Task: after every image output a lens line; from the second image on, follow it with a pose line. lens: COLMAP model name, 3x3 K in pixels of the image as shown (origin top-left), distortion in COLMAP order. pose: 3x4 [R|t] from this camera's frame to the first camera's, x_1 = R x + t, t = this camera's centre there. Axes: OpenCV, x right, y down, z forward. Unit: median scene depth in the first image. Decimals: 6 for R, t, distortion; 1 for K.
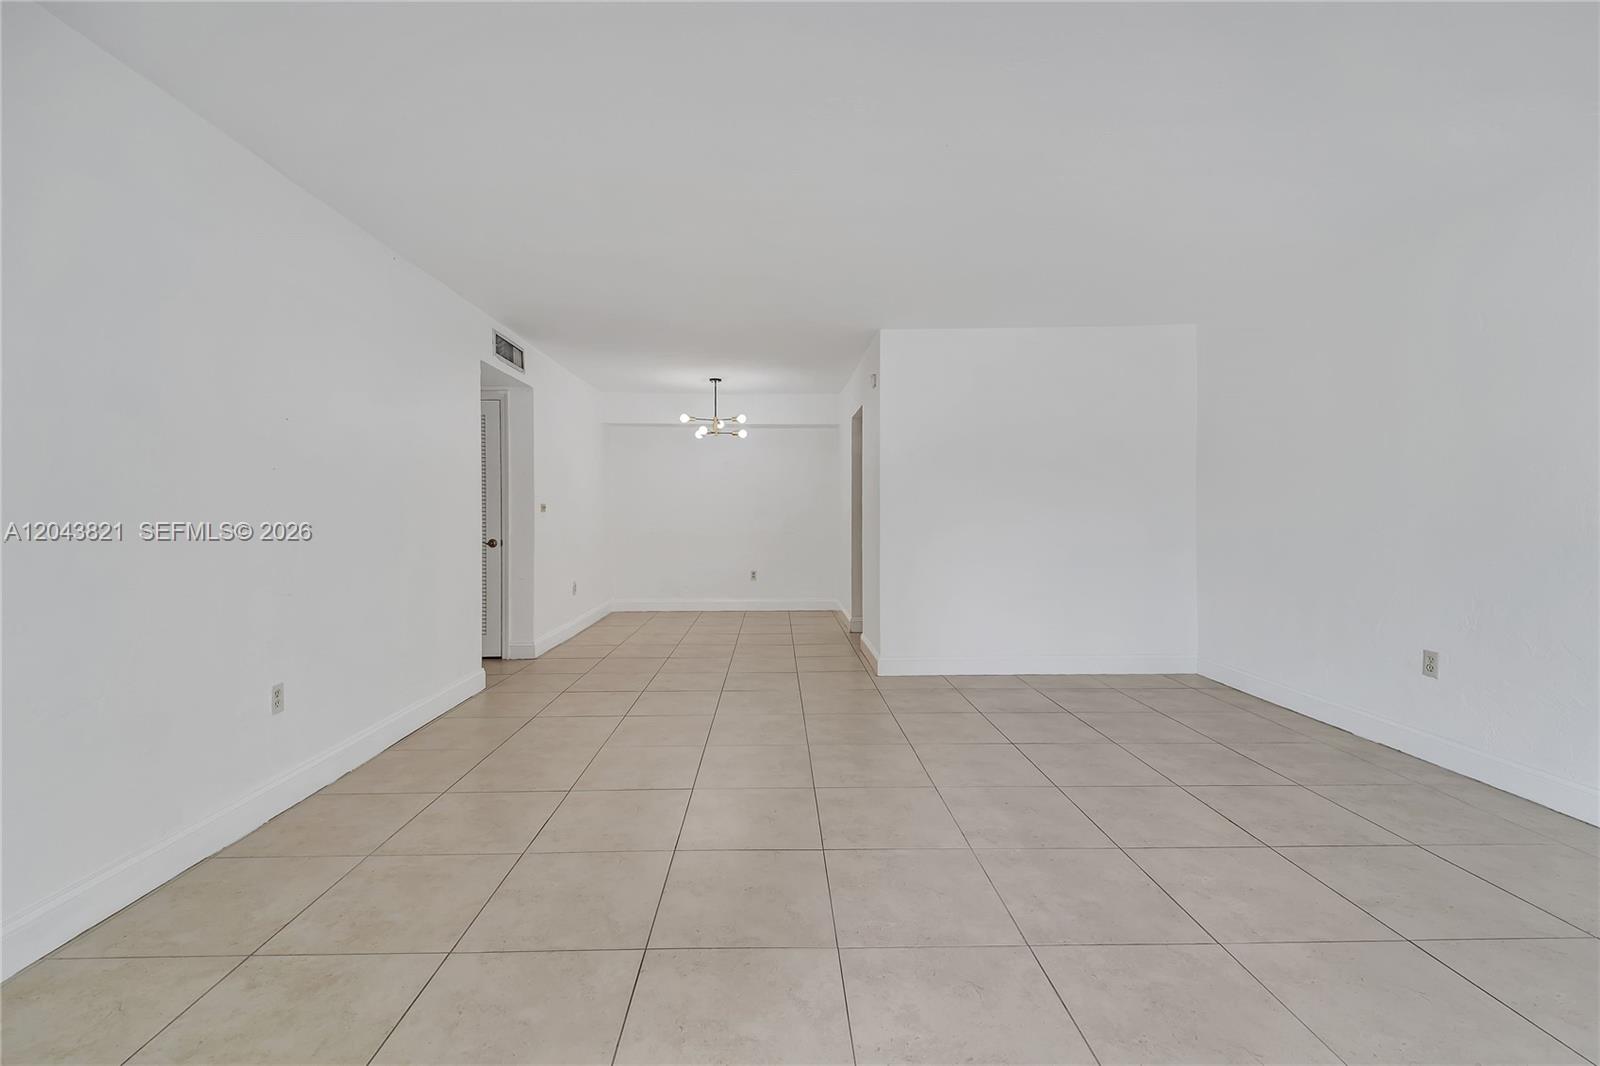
lens RADIAL K [[710.5, 0, 642.7], [0, 710.5, 527.1], [0, 0, 1]] dist [0.025151, 0.000502]
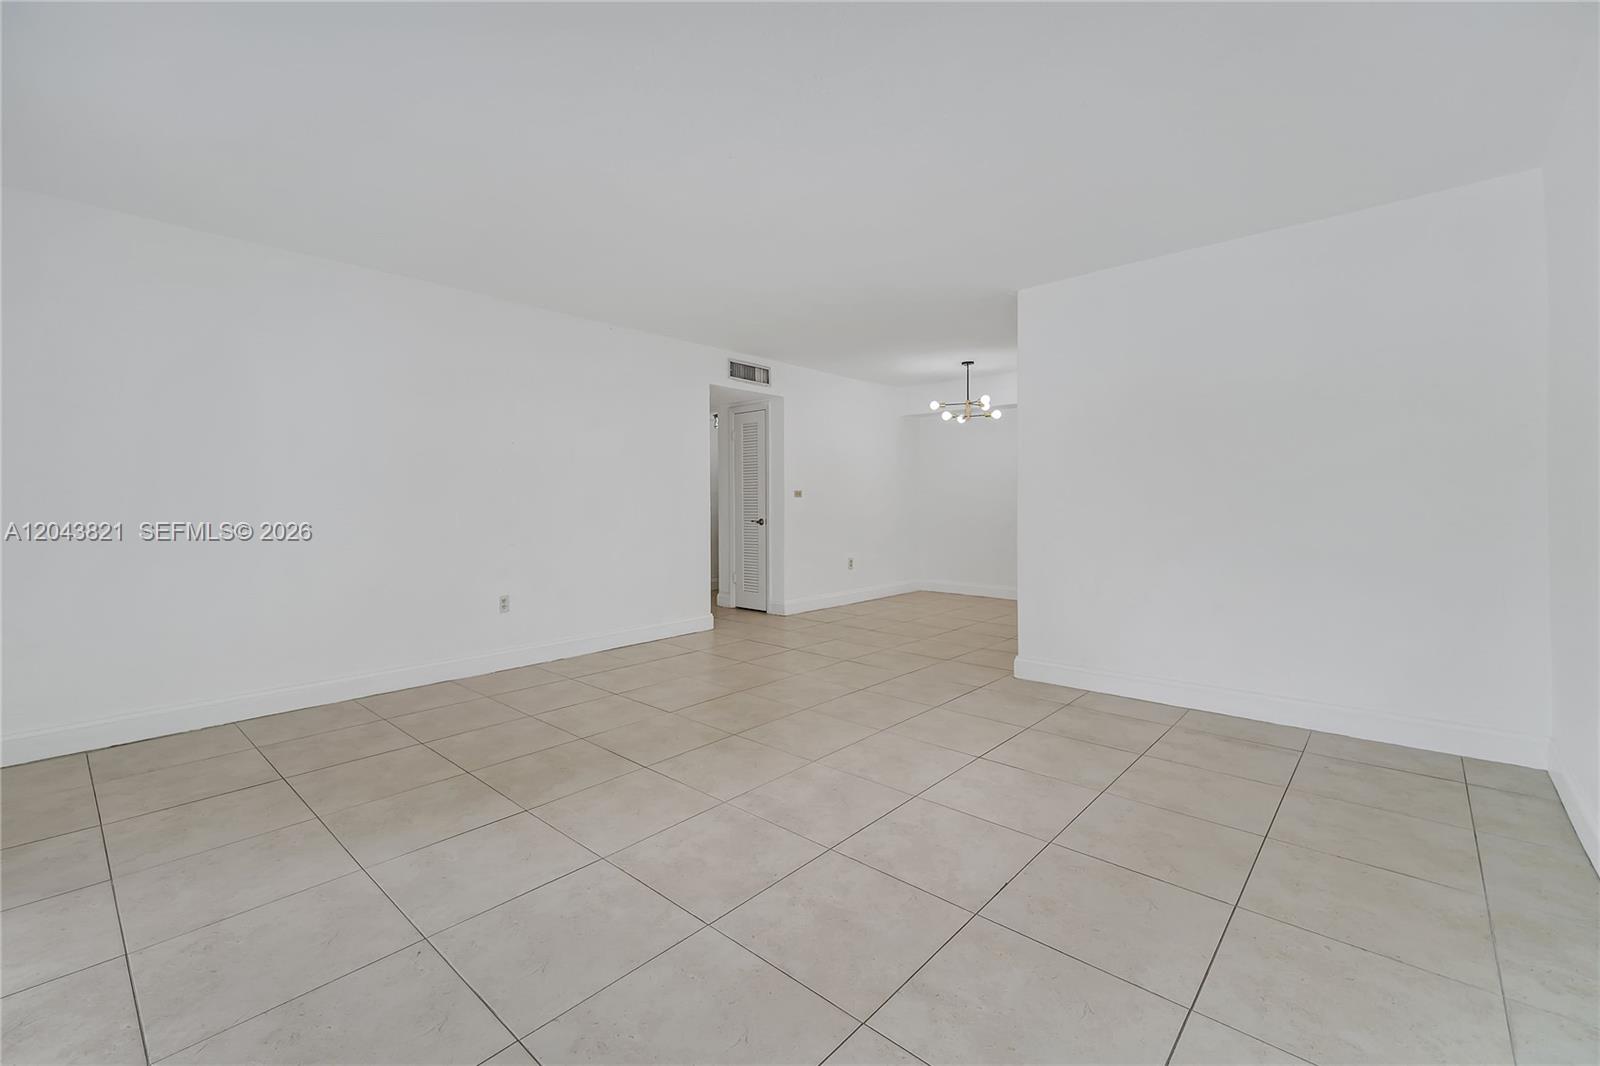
lens RADIAL K [[674.5, 0, 801.8], [0, 674.5, 504.3], [0, 0, 1]] dist [0.024737, -0.005751]
pose [[0.717216, 0.000954, -0.696851, 0.717912], [-0.009555, 0.999919, -0.008466, 0.001142], [0.696786, 0.012730, 0.717166, 0.191501]]
